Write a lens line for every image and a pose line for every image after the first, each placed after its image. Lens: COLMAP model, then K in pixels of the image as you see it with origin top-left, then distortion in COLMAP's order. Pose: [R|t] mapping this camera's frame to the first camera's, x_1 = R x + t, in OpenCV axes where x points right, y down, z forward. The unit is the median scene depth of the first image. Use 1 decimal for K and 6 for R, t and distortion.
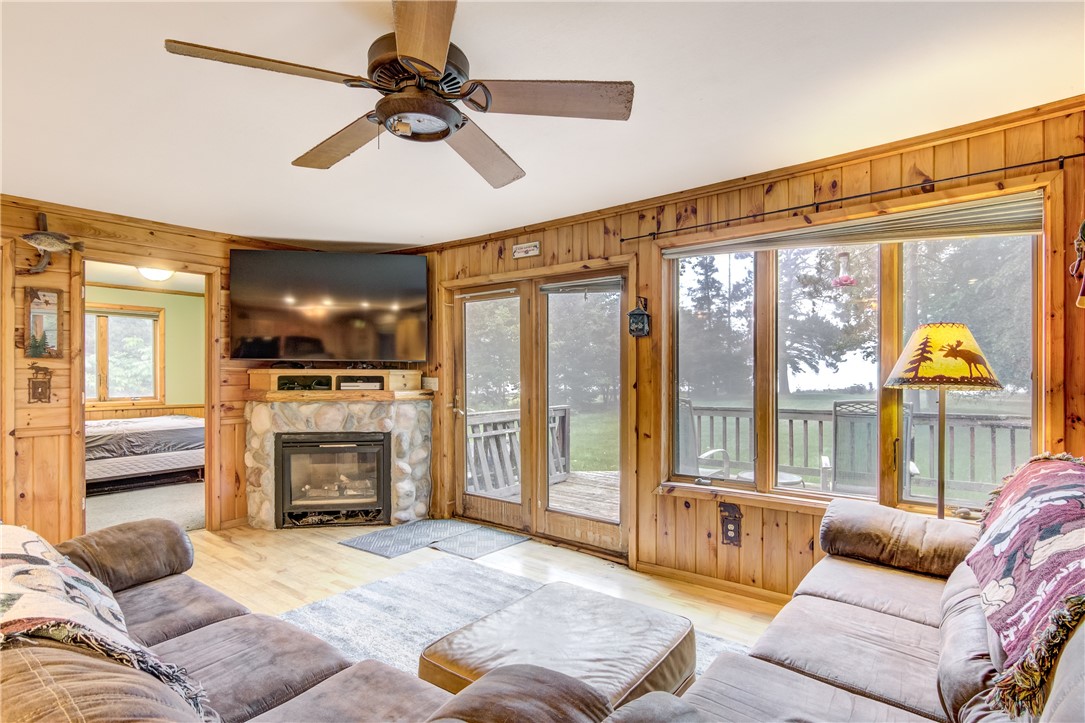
lens RADIAL K [[549.2, 0, 534.0], [0, 549.2, 367.9], [0, 0, 1]] dist [0.004894, -0.007836]
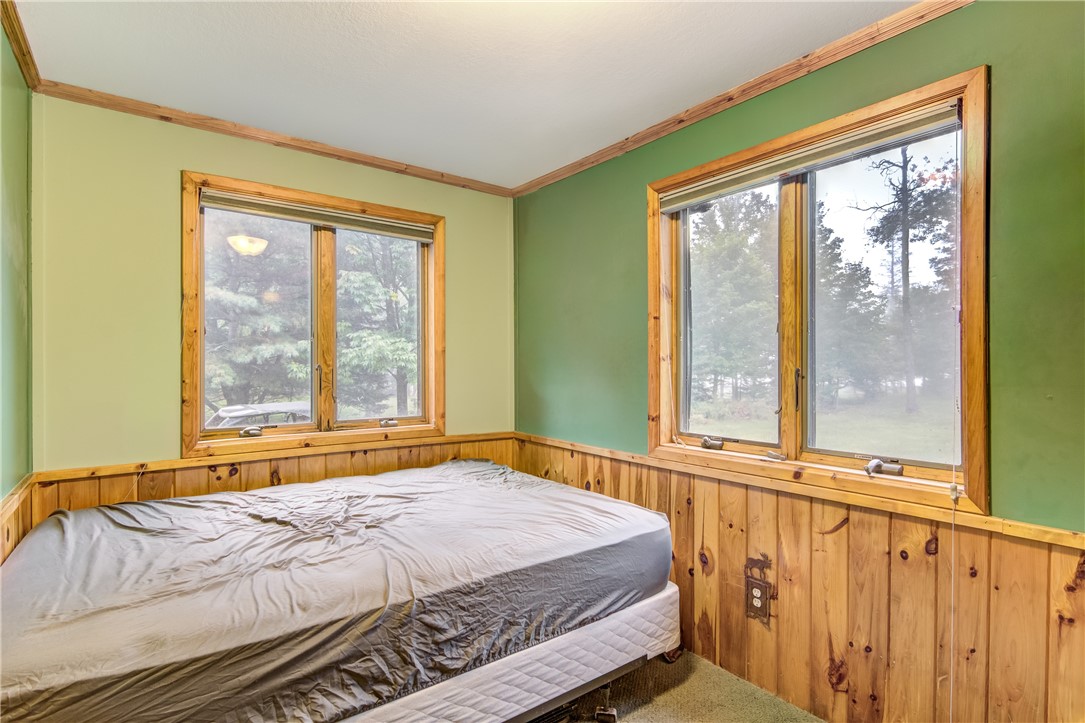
lens RADIAL K [[549.2, 0, 547.4], [0, 549.2, 359.5], [0, 0, 1]] dist [0.004894, -0.007836]
pose [[0.967612, 0.001358, -0.252438, -0.512630], [-0.000464, 0.999993, 0.003599, 0.004974], [0.252441, -0.003365, 0.967606, 0.633679]]
